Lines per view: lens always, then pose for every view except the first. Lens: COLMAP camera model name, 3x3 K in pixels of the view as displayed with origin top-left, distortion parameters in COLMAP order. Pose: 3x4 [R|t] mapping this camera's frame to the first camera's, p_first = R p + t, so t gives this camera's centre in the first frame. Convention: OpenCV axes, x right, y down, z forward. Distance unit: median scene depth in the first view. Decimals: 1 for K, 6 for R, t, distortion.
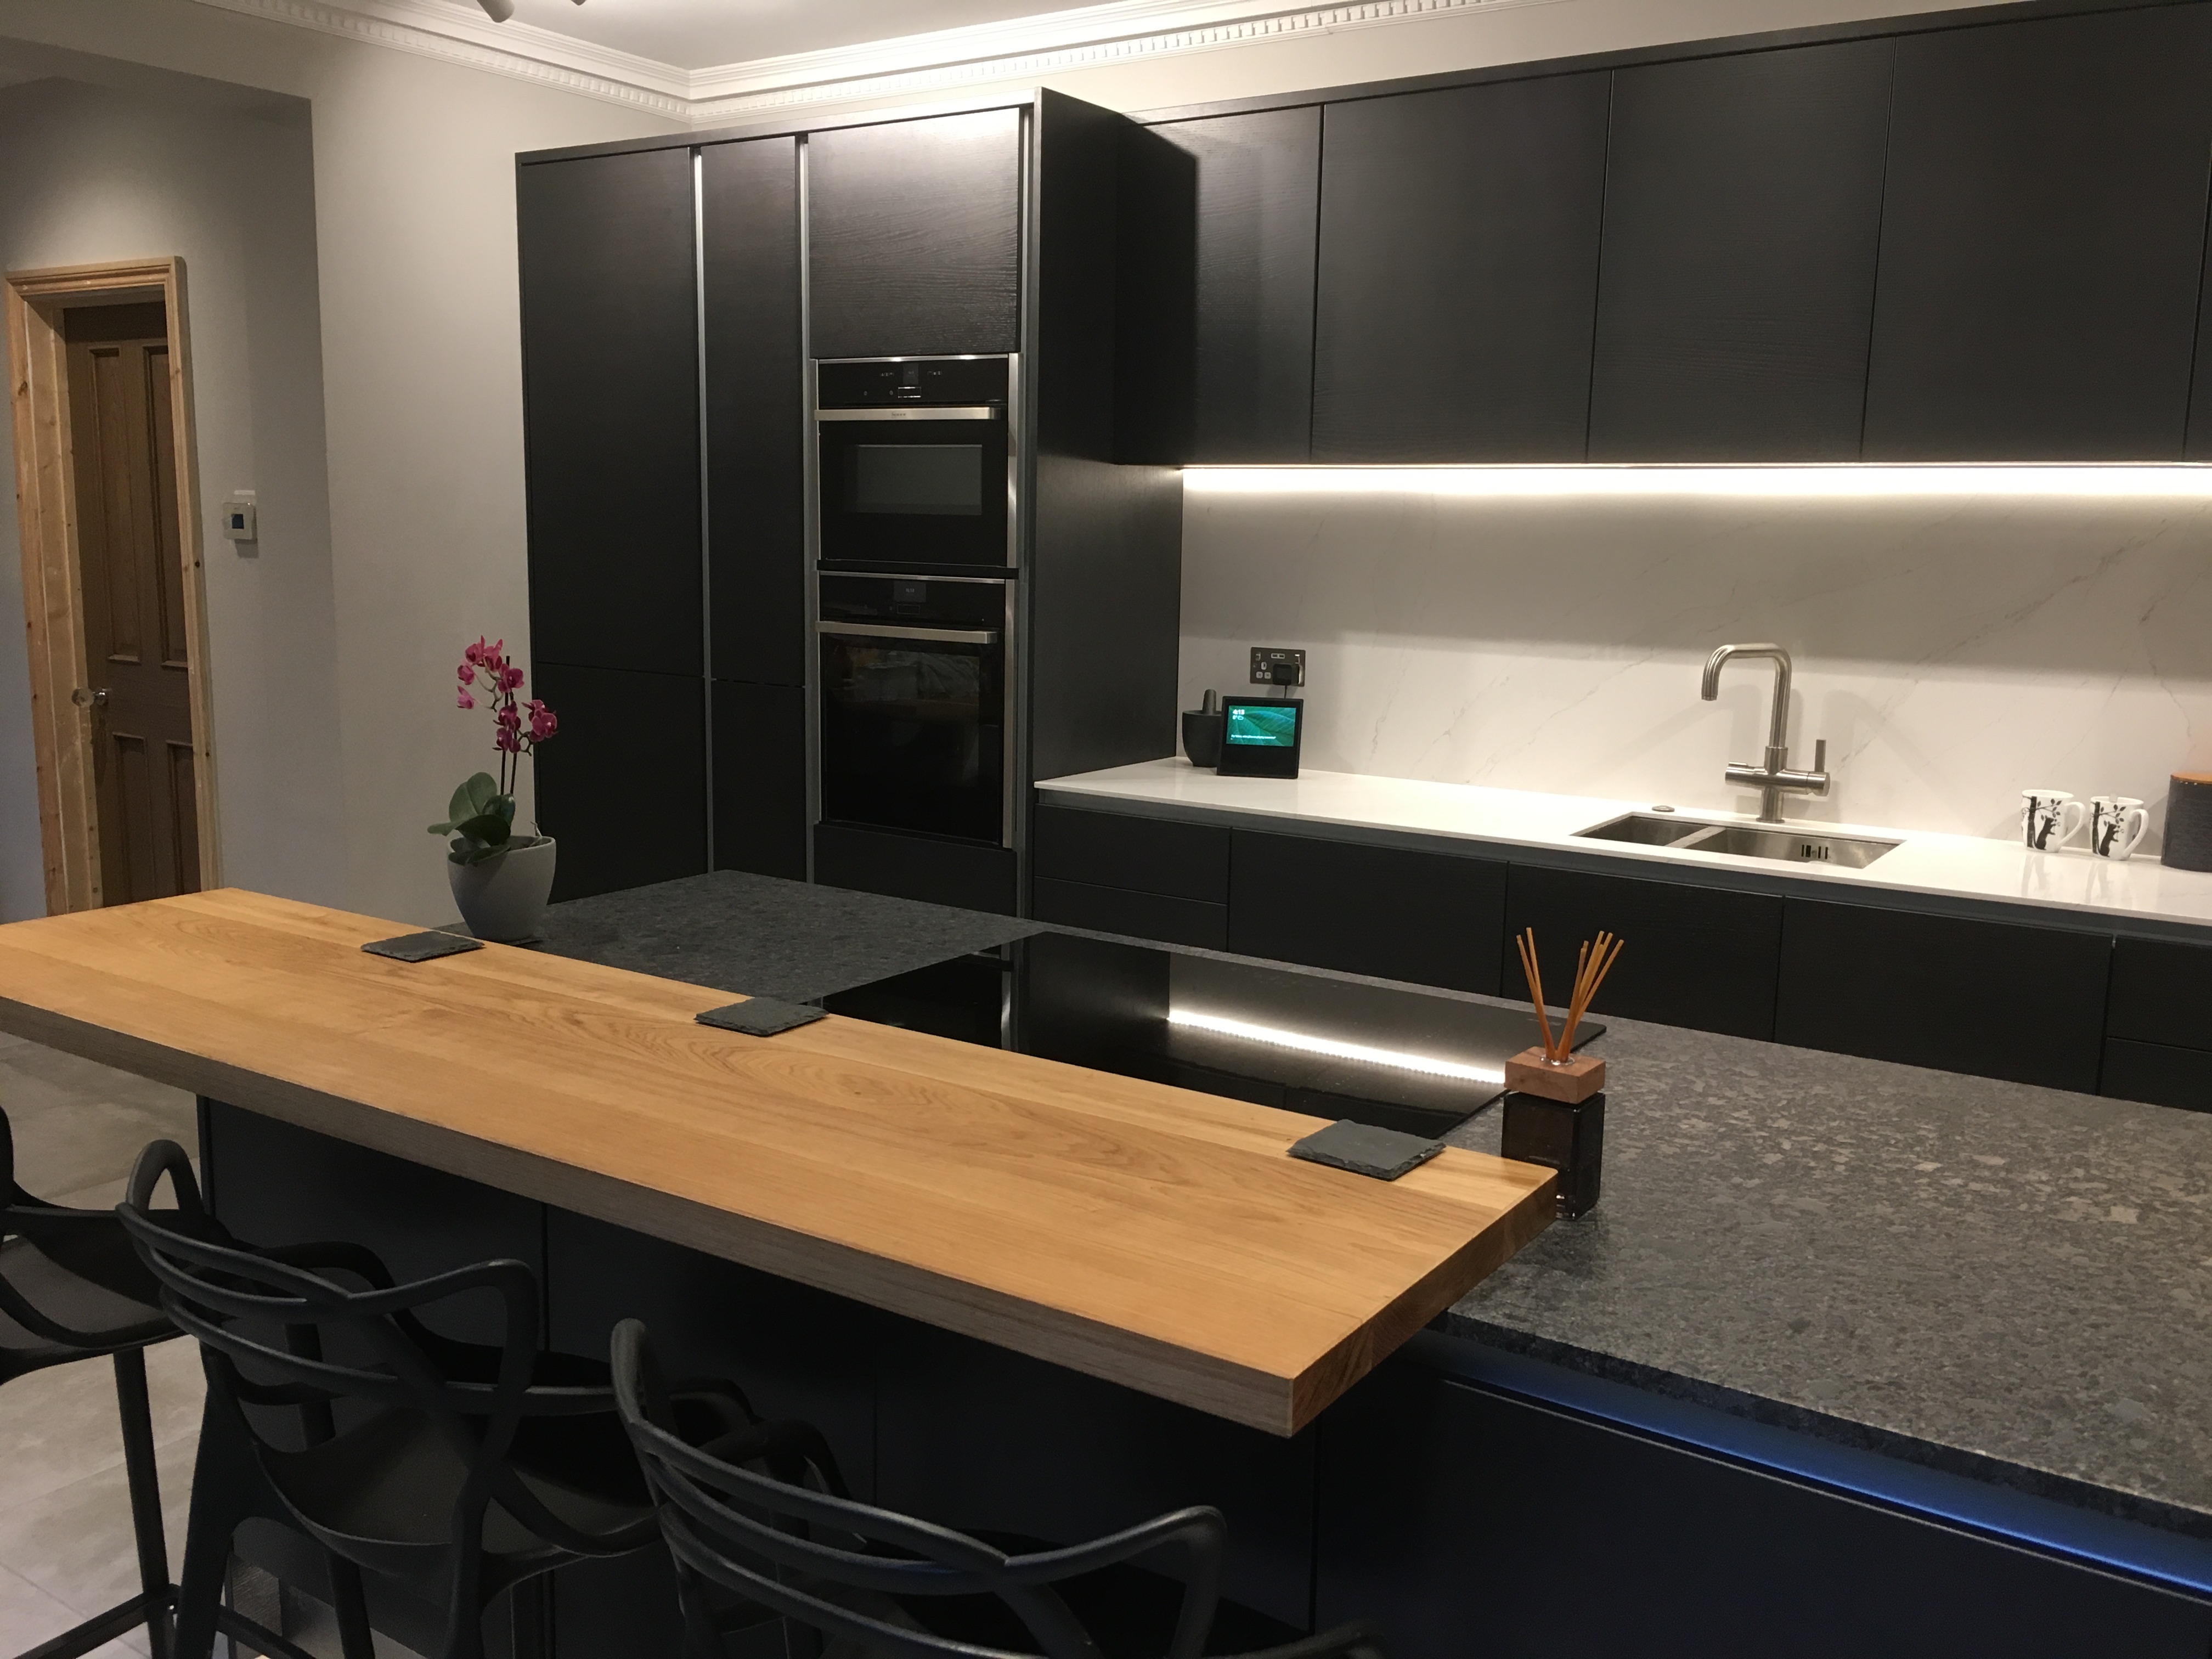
lens RADIAL K [[1877.1, 0, 1107.7], [0, 1877.1, 820.6], [0, 0, 1]] dist [0.082691, -0.125132]
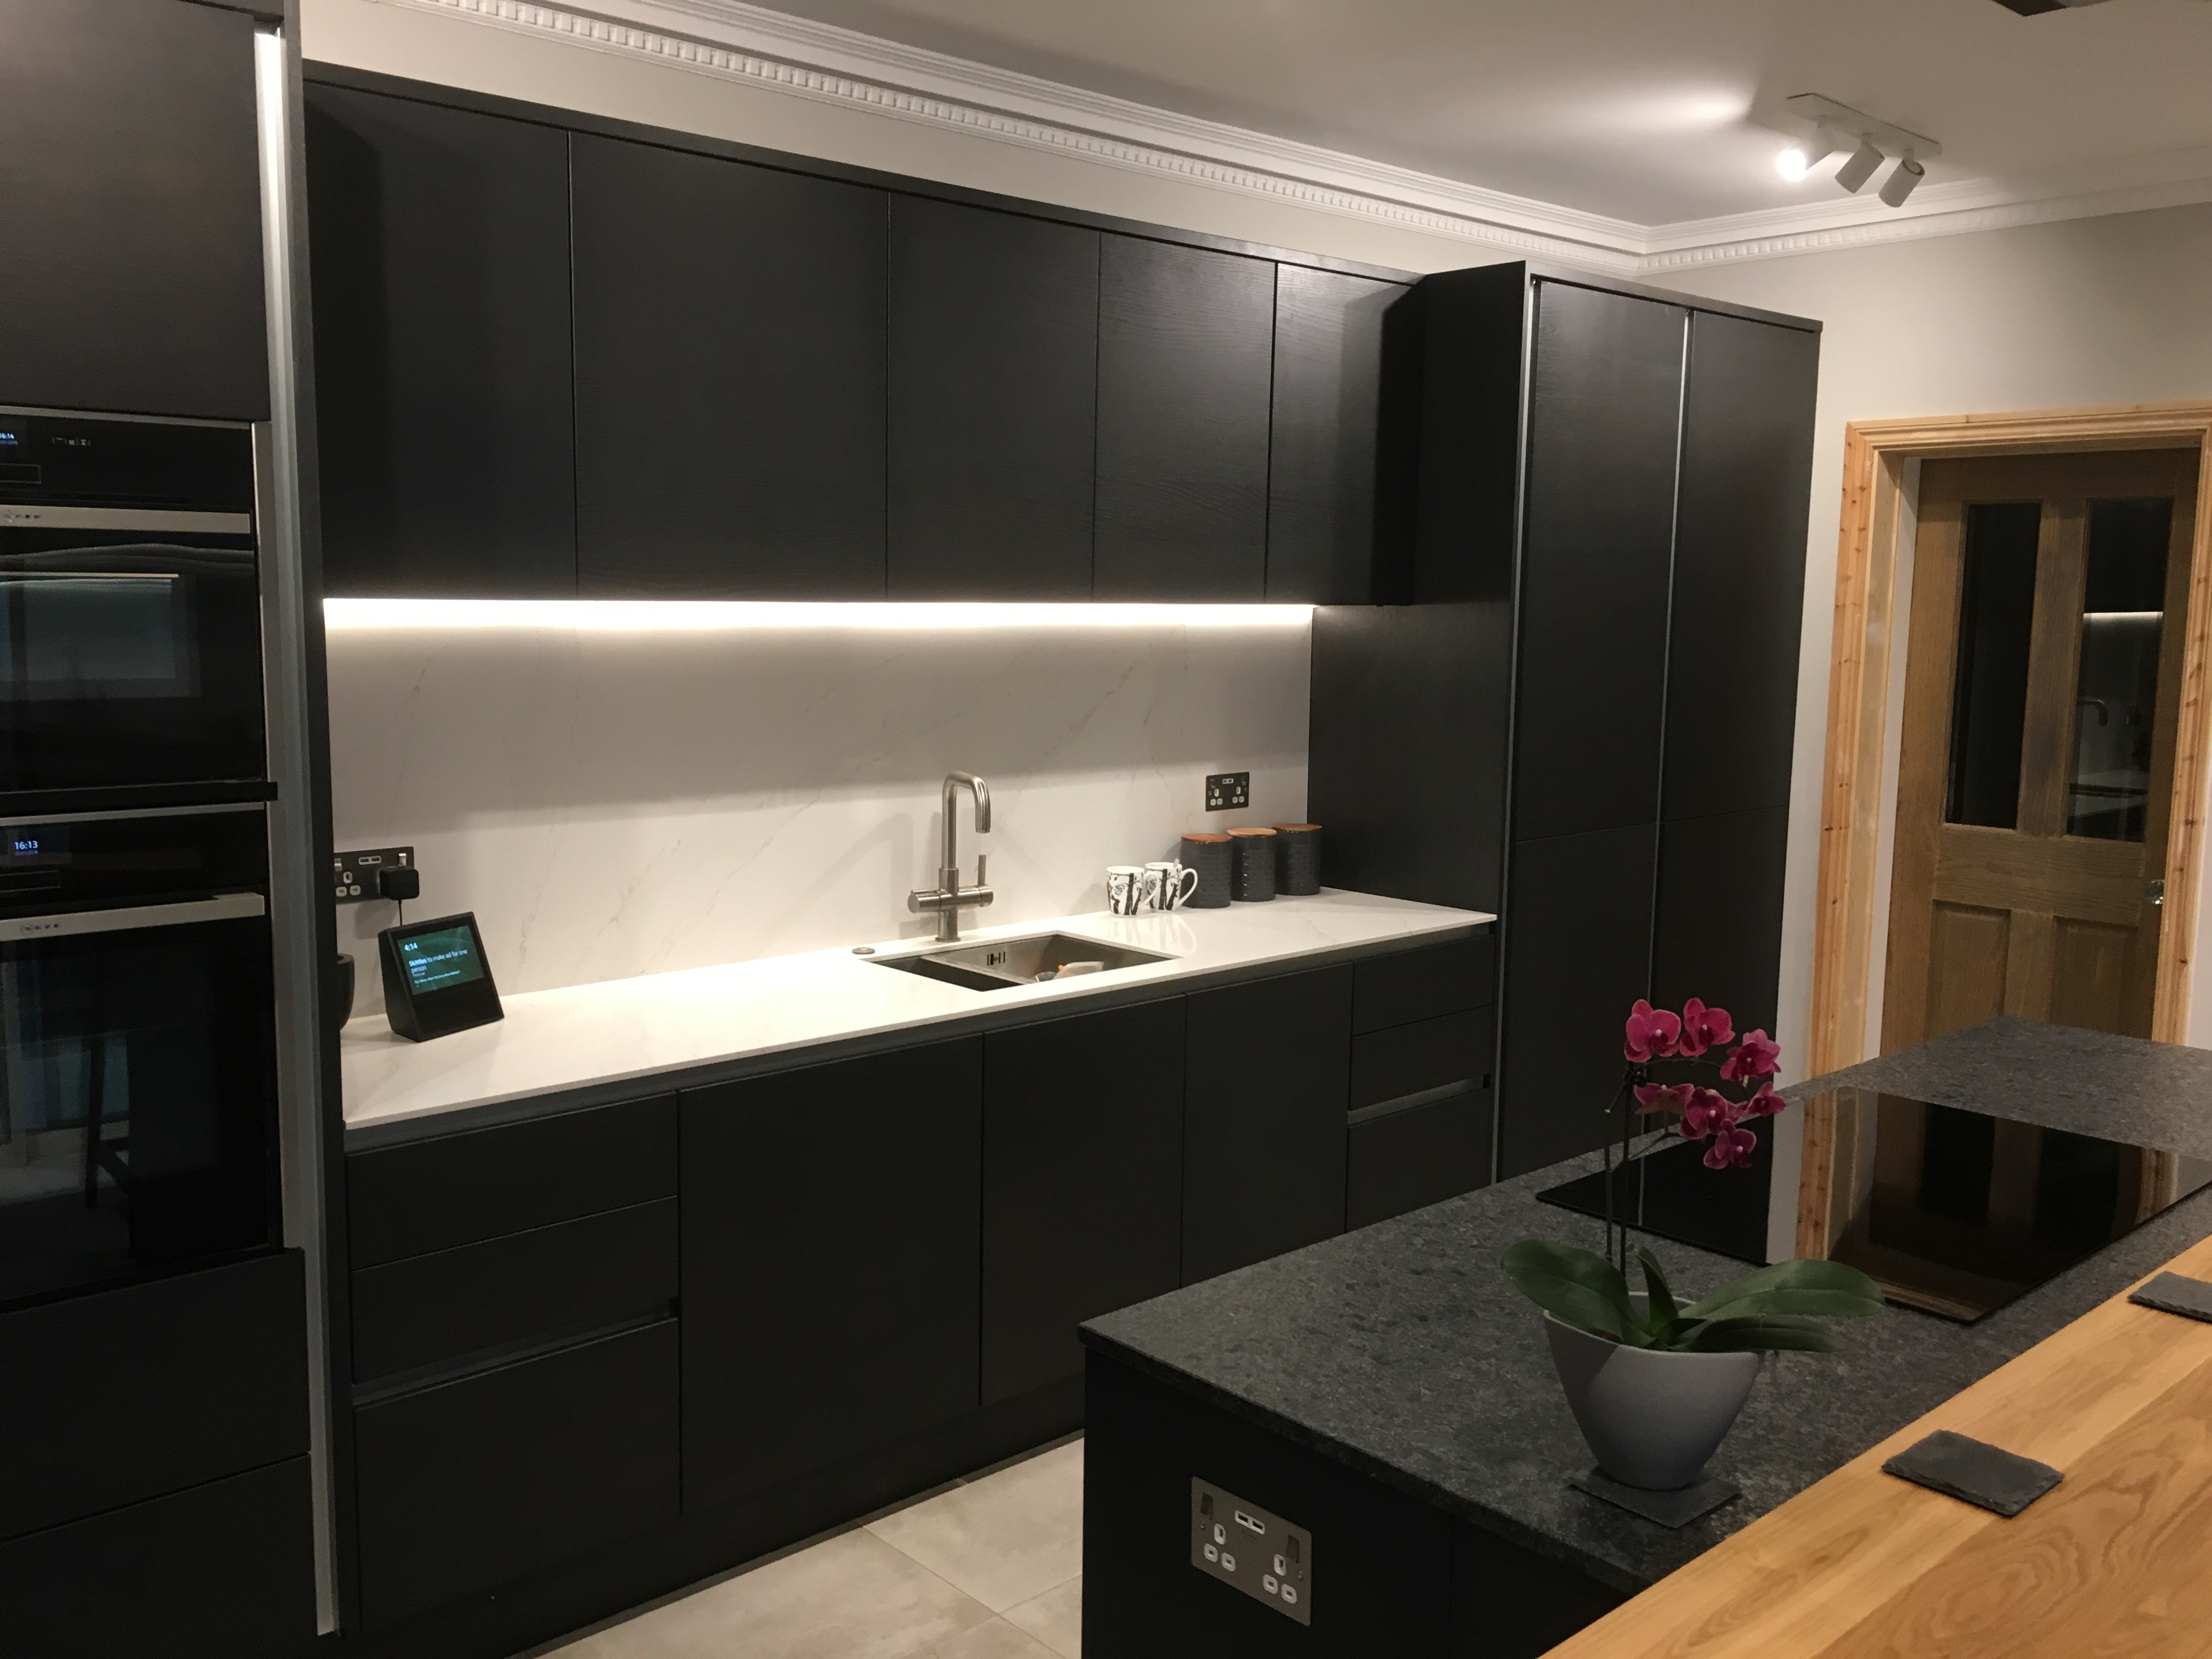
lens RADIAL K [[1877.1, 0, 1107.7], [0, 1877.1, 820.6], [0, 0, 1]] dist [0.082691, -0.125132]
pose [[0.240191, -0.135608, 0.961207, -0.932422], [0.147978, 0.983736, 0.101809, -0.238299], [-0.959380, 0.117784, 0.256351, 0.984523]]
